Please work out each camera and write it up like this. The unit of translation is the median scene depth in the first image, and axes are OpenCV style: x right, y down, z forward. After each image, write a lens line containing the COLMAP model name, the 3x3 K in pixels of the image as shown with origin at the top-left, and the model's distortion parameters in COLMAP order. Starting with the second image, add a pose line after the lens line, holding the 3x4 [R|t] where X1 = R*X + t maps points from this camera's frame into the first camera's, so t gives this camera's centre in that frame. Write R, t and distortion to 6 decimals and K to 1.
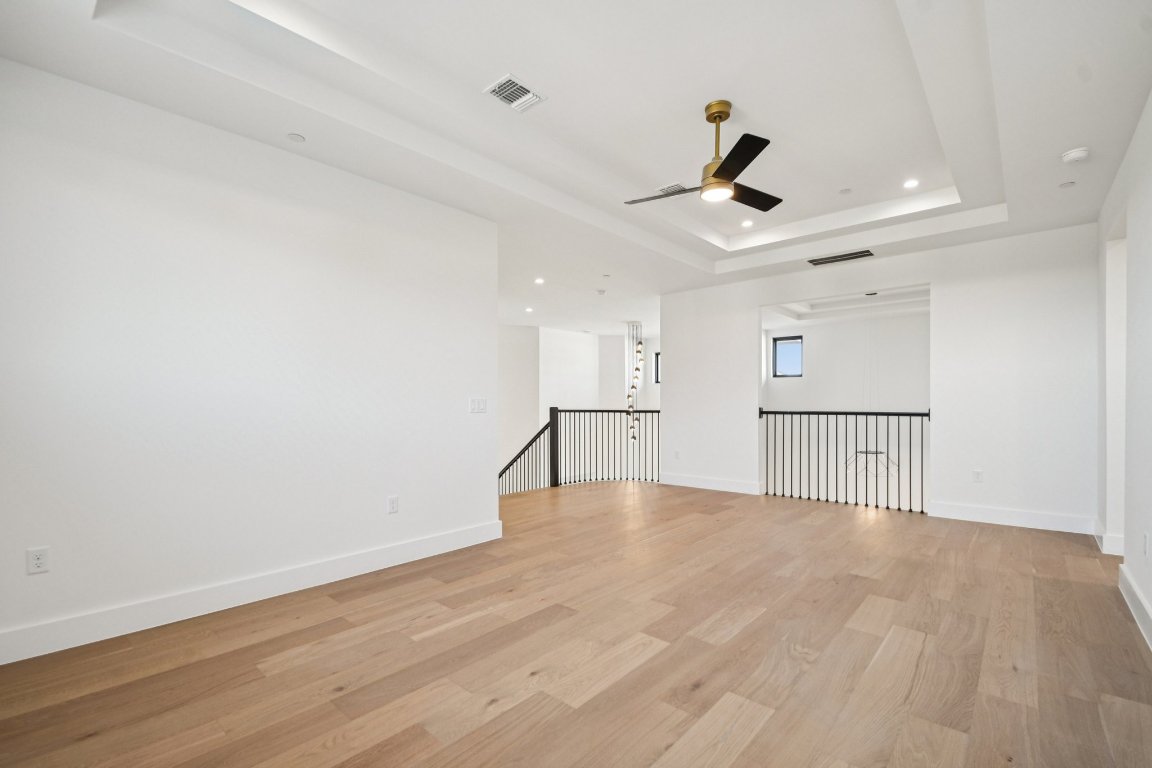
lens RADIAL K [[513.4, 0, 572.0], [0, 513.4, 401.9], [0, 0, 1]] dist [0.009377, -0.010331]
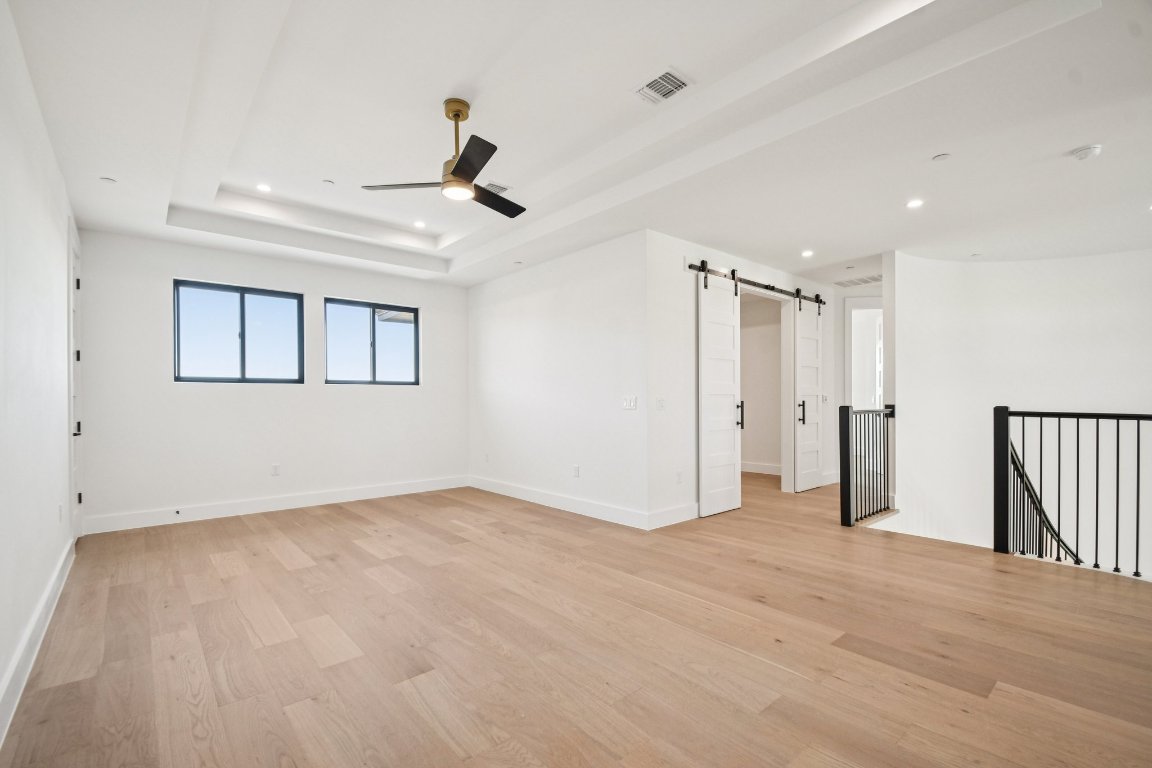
lens RADIAL K [[513.4, 0, 572.0], [0, 513.4, 401.9], [0, 0, 1]] dist [0.009377, -0.010331]
pose [[-0.146206, 0.004005, -0.989246, 1.307980], [0.008082, 0.999963, 0.002854, -0.000015], [0.989221, -0.007578, -0.146233, 1.442966]]
